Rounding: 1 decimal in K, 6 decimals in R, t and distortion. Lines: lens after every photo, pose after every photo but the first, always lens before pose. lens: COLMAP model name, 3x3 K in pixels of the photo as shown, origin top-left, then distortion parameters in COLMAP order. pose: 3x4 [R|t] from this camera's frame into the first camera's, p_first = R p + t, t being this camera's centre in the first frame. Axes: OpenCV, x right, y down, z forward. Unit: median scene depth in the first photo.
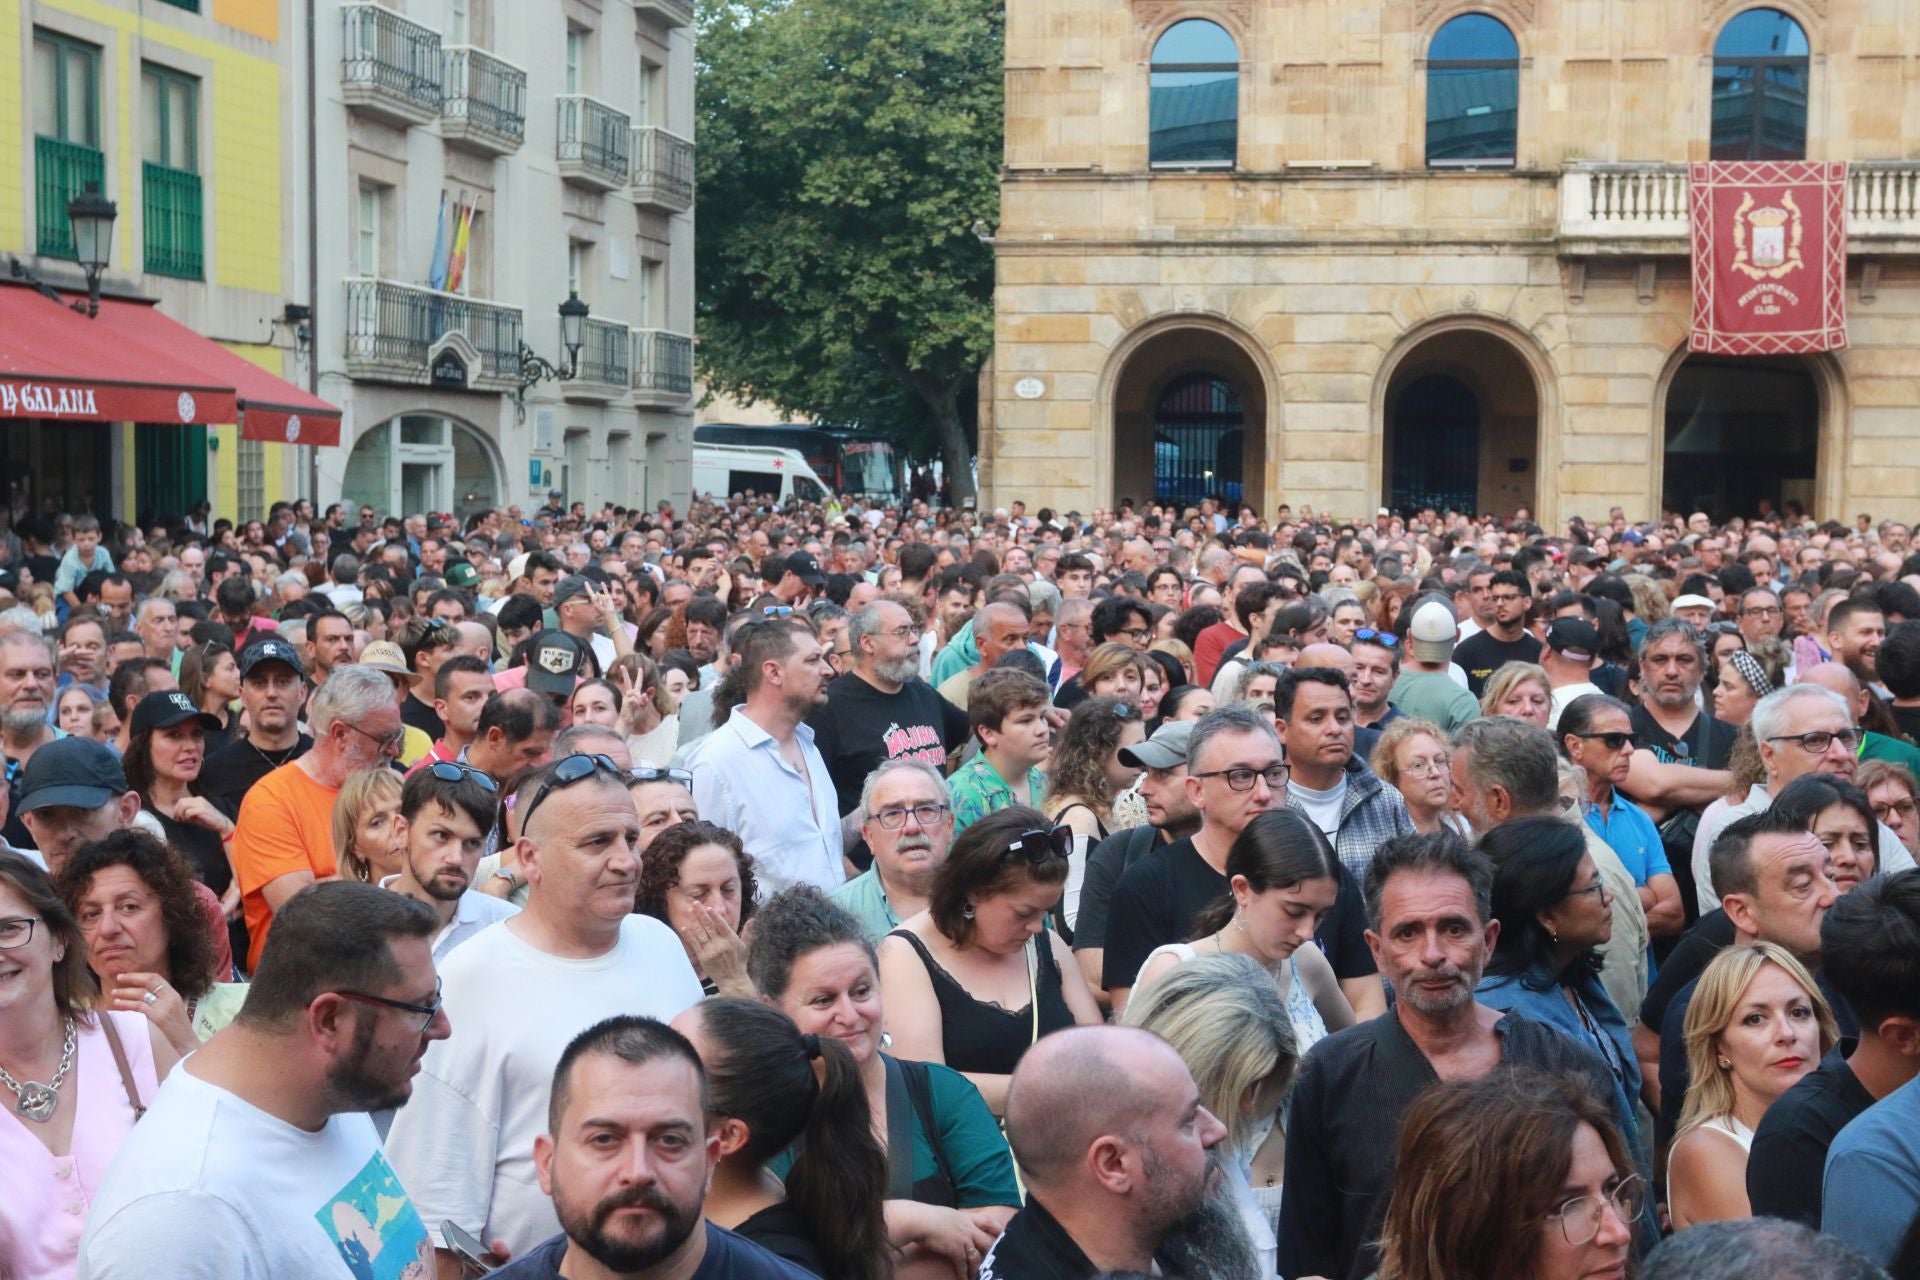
lens RADIAL K [[2378.6, 0, 971.0], [0, 2378.6, 621.9], [0, 0, 1]] dist [0.015464, 0.000000]
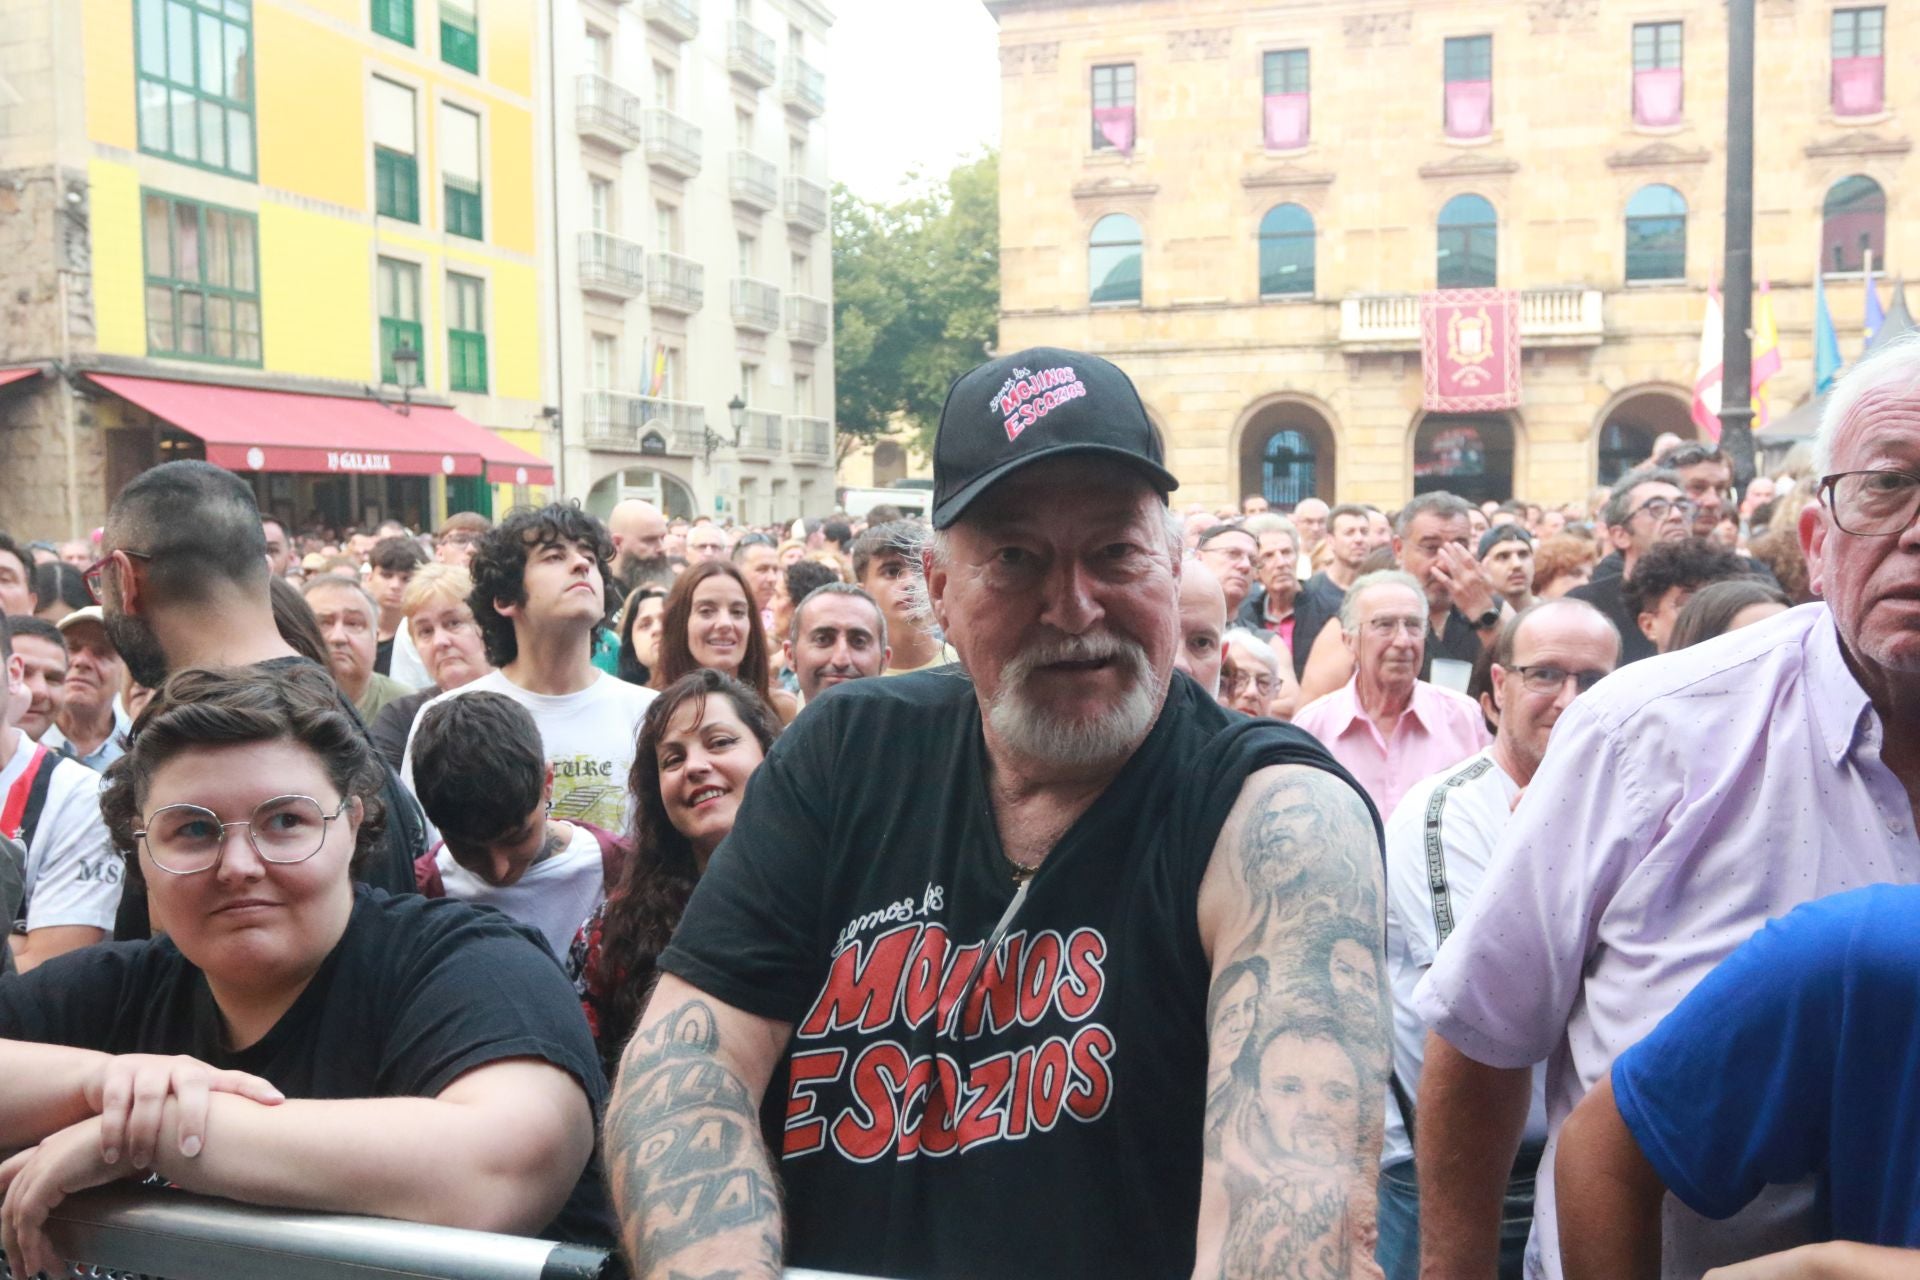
lens RADIAL K [[1540.3, 0, 956.2], [0, 1540.3, 641.1], [0, 0, 1]] dist [-0.060134, 0.060118]
pose [[0.993427, -0.015058, -0.113475, 0.105120], [0.017337, 0.999667, 0.019124, 0.015888], [0.113149, -0.020966, 0.993357, -0.056486]]
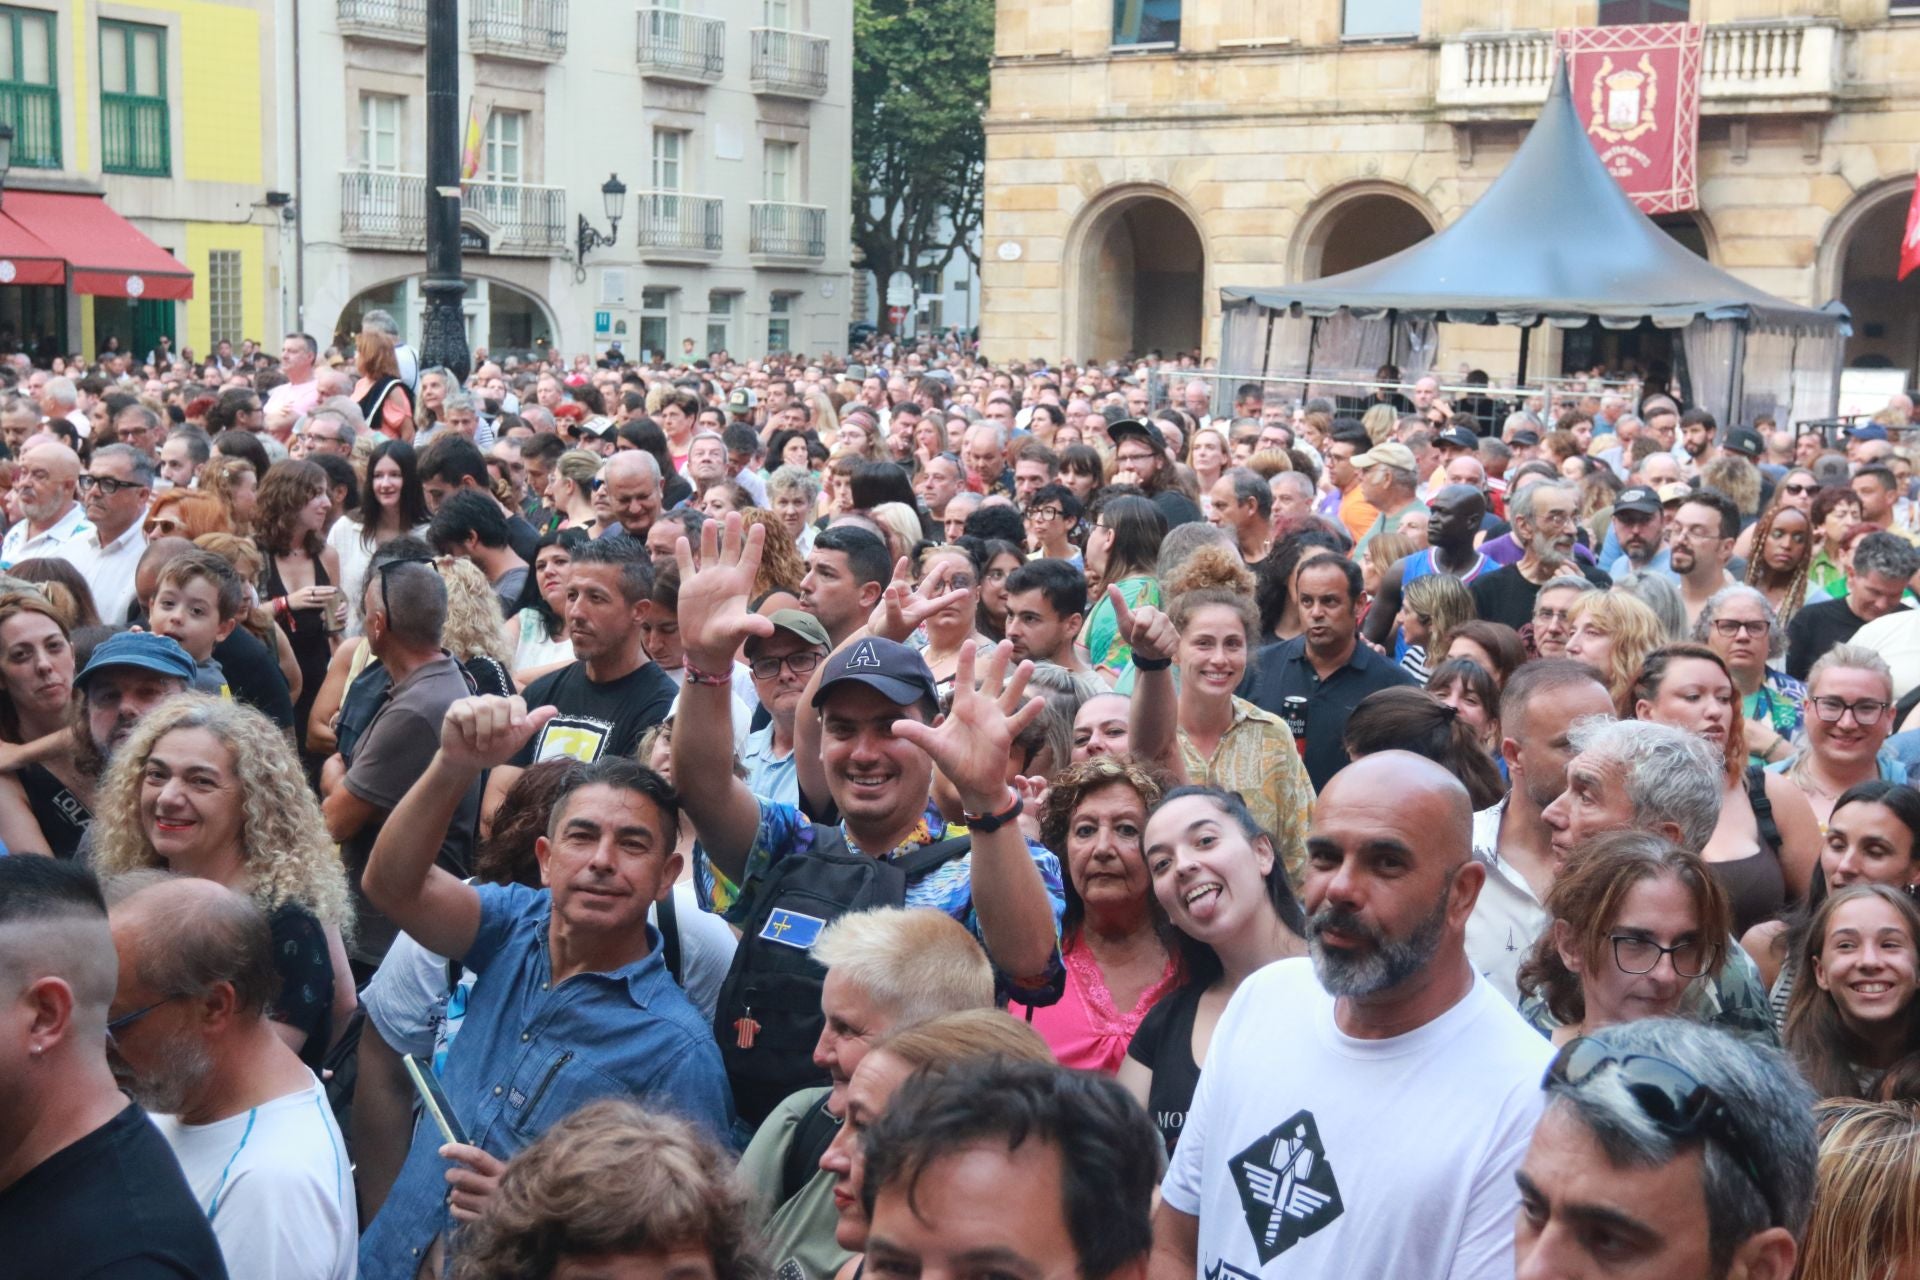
lens RADIAL K [[2402.8, 0, 912.4], [0, 2402.8, 643.6], [0, 0, 1]] dist [0.011617, 0.000000]
pose [[0.918097, 0.059271, -0.391900, 0.469133], [-0.033788, 0.996860, 0.071610, 0.008227], [0.394913, -0.052503, 0.917217, -0.085312]]
